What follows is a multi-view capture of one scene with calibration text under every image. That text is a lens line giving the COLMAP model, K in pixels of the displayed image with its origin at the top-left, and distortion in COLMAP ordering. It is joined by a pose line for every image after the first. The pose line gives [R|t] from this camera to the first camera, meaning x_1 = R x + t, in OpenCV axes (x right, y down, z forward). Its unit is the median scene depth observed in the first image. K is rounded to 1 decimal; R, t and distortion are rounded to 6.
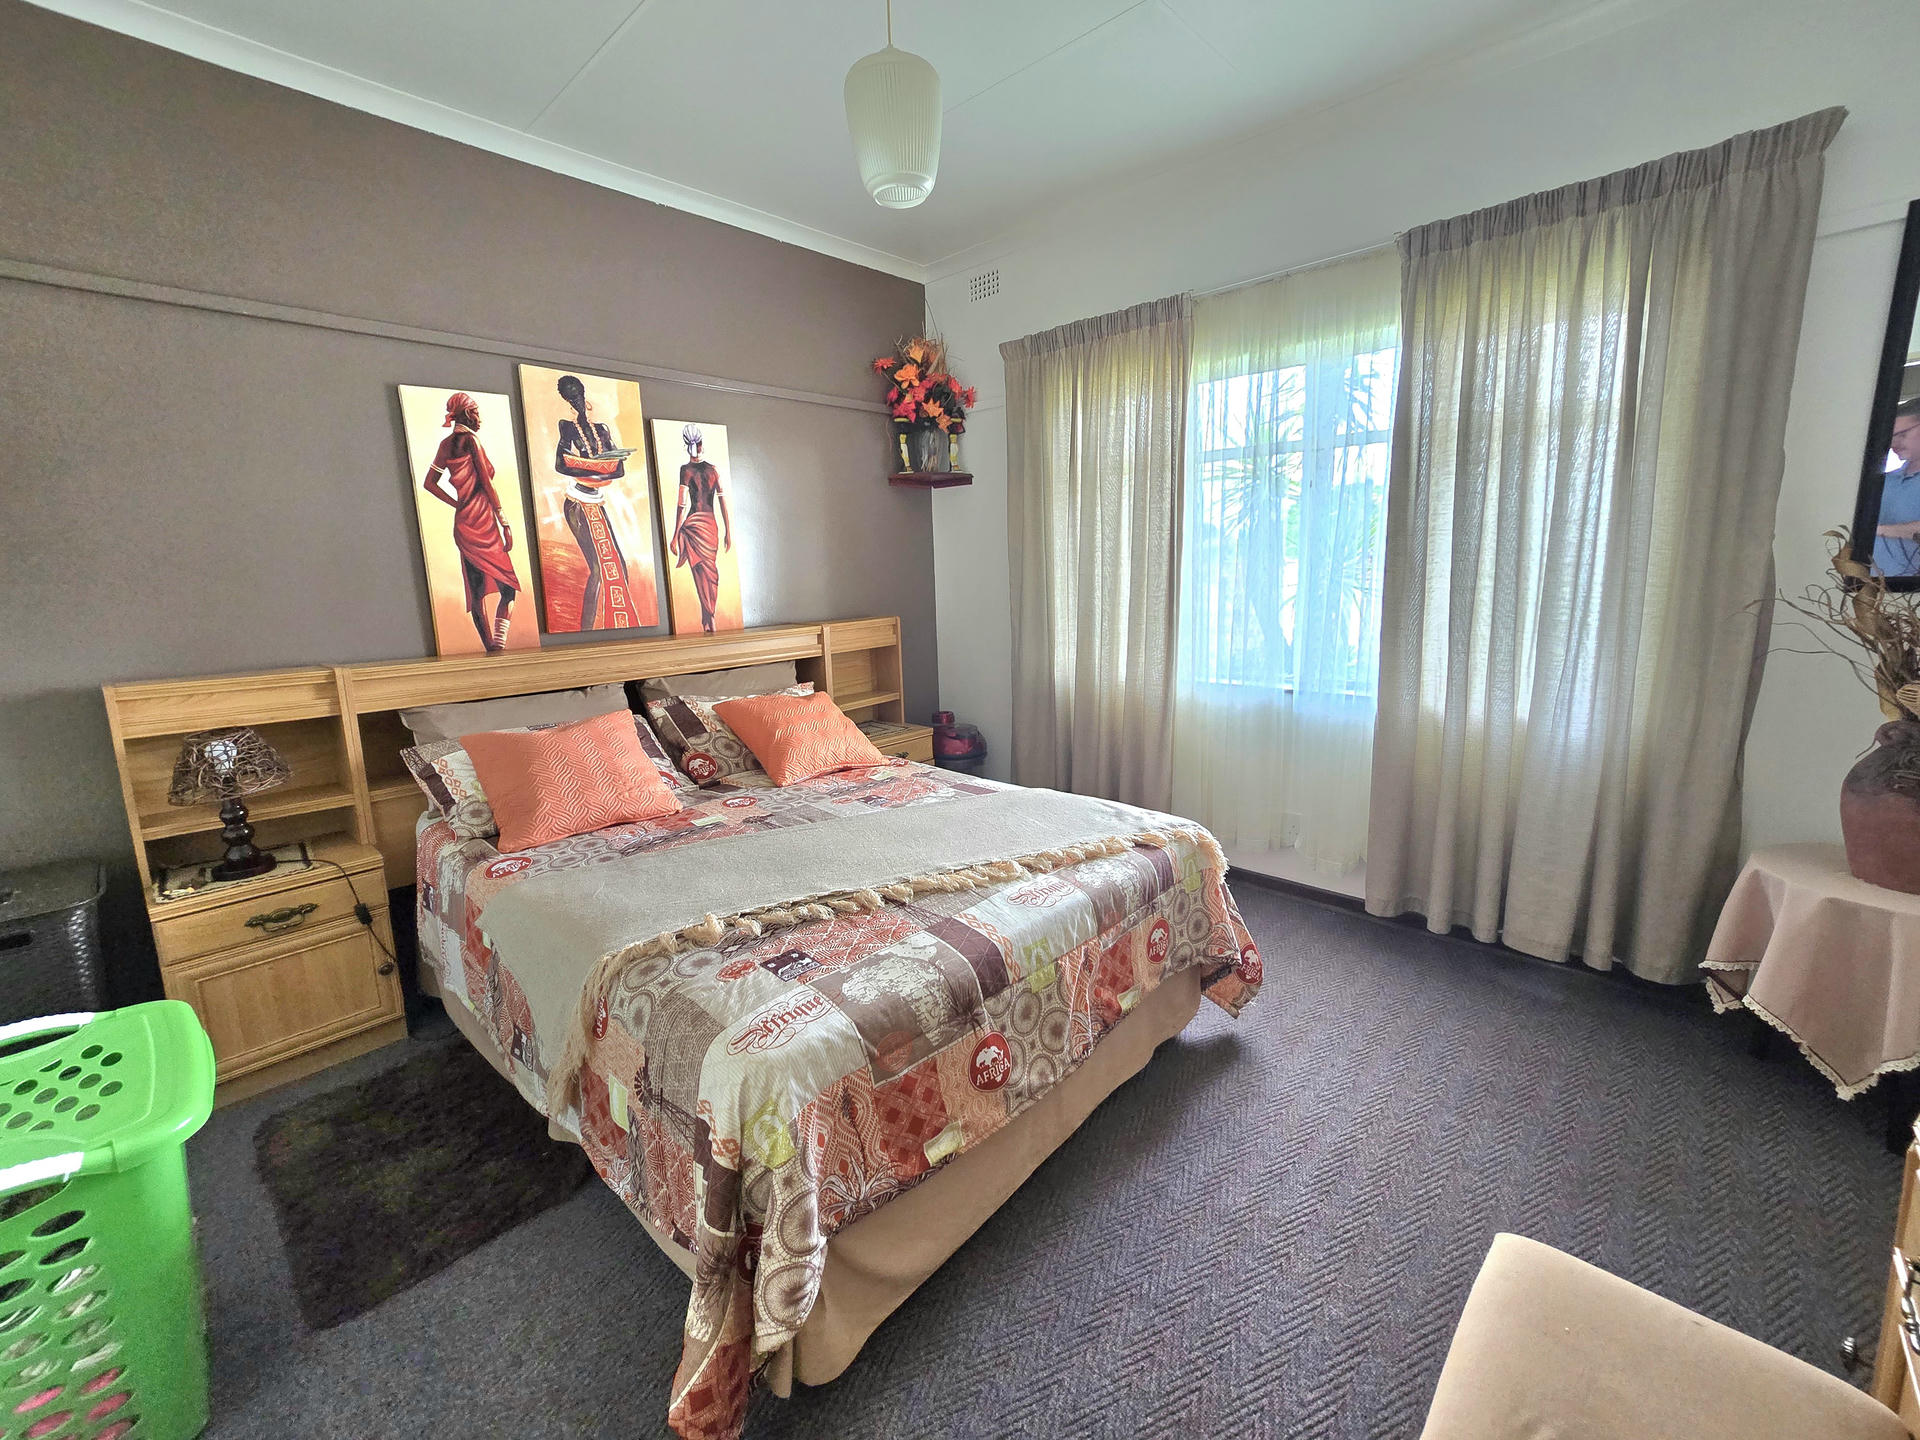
lens RADIAL K [[797.1, 0, 988.2], [0, 797.1, 698.7], [0, 0, 1]] dist [-0.003738, -0.000761]
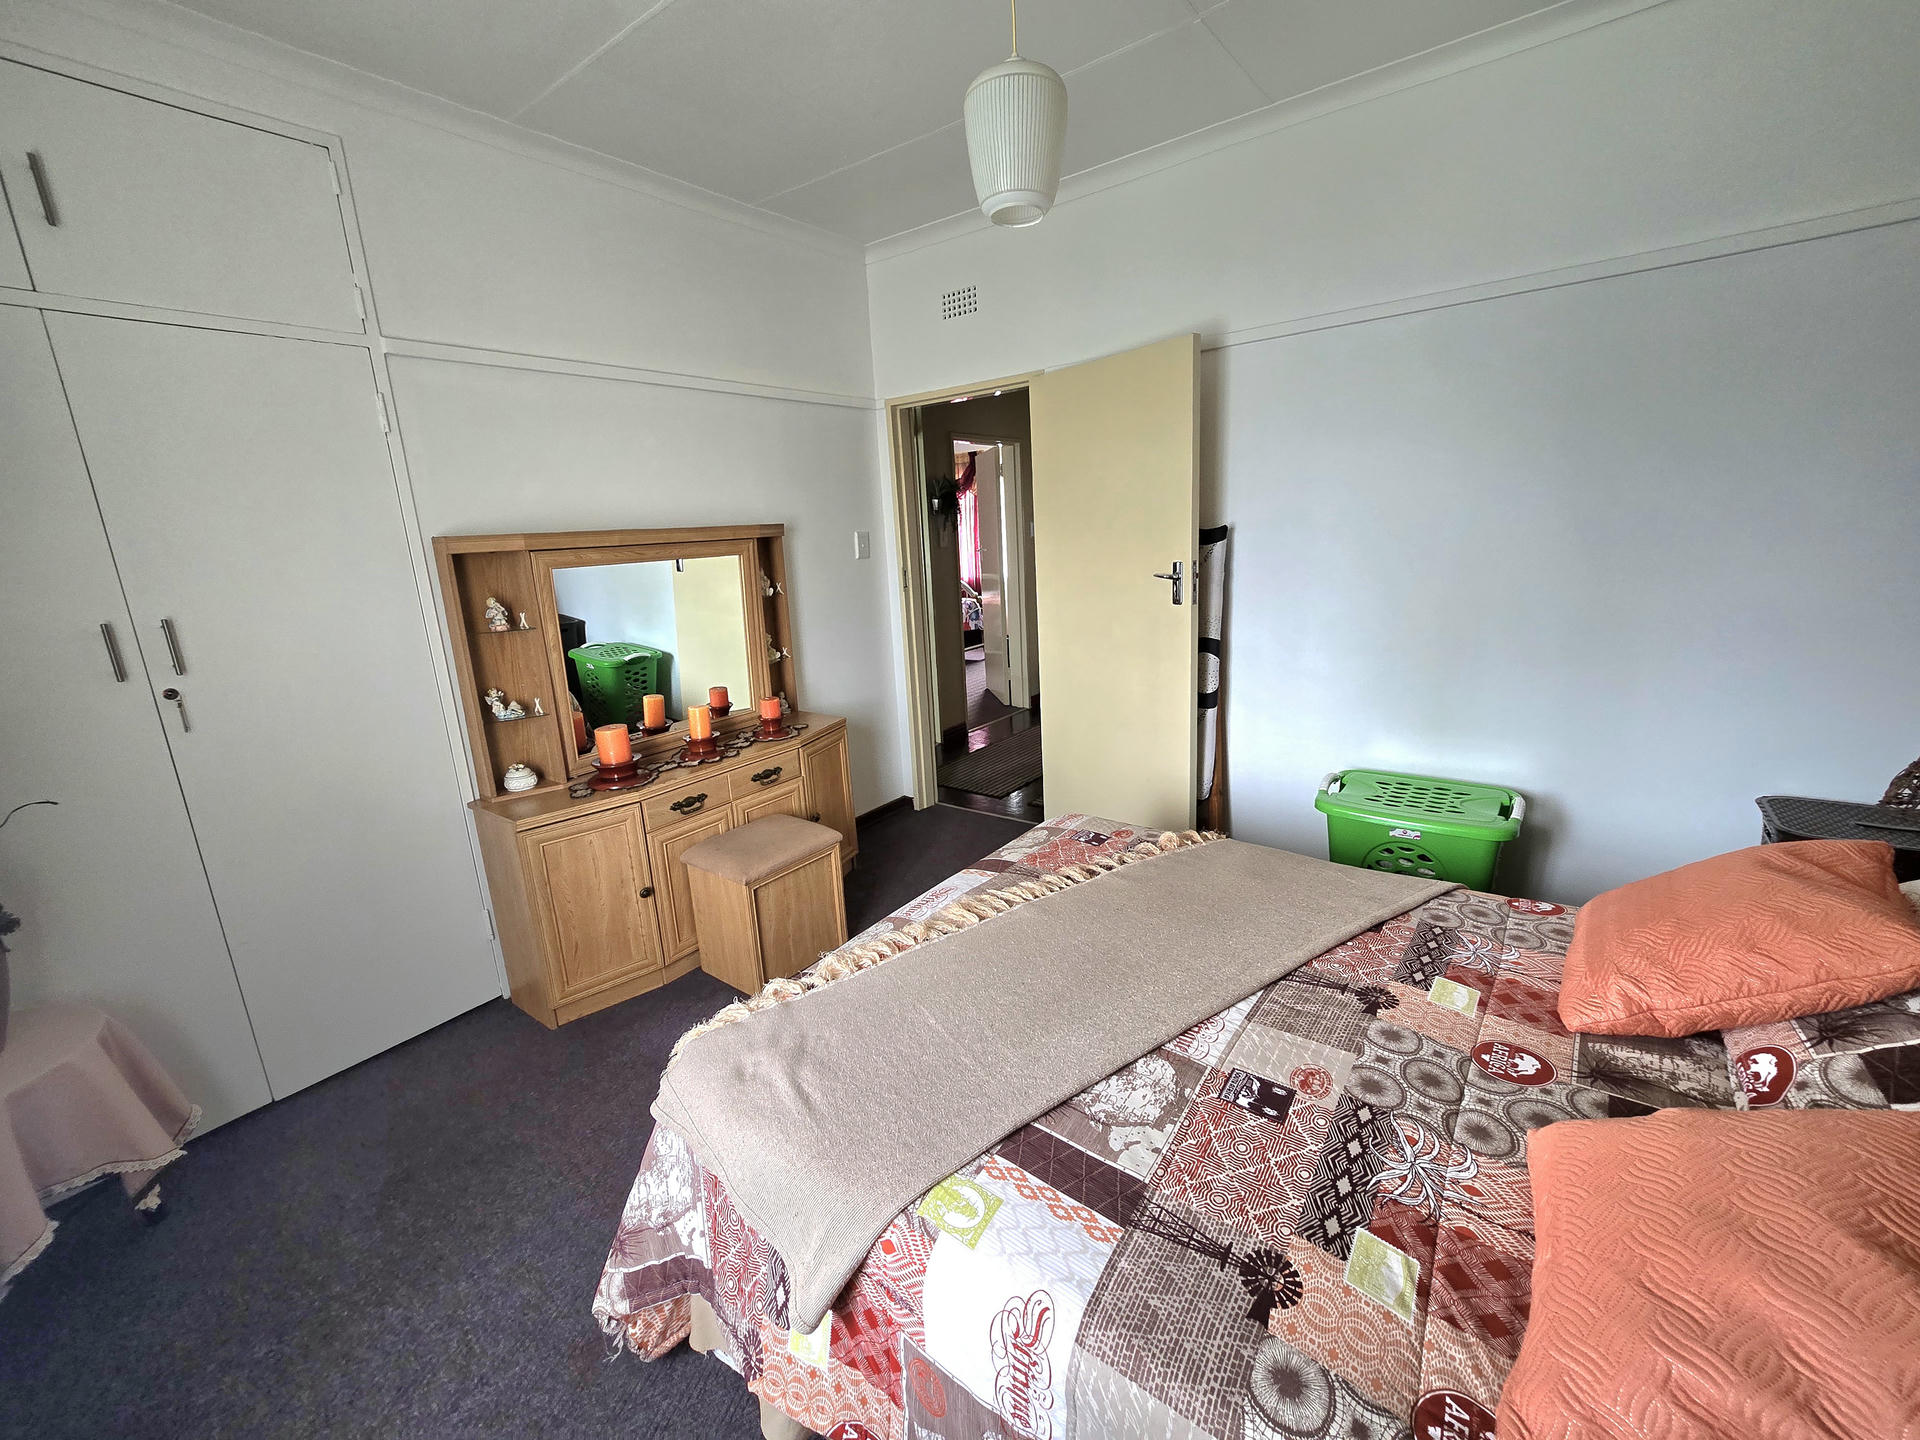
lens RADIAL K [[790.4, 0, 957.1], [0, 790.4, 705.2], [0, 0, 1]] dist [-0.000761, -0.000121]
pose [[-0.994301, 0.093536, -0.051152, 0.053050], [0.067090, 0.921878, 0.381629, -0.331162], [0.082852, 0.376022, -0.922899, 1.481410]]
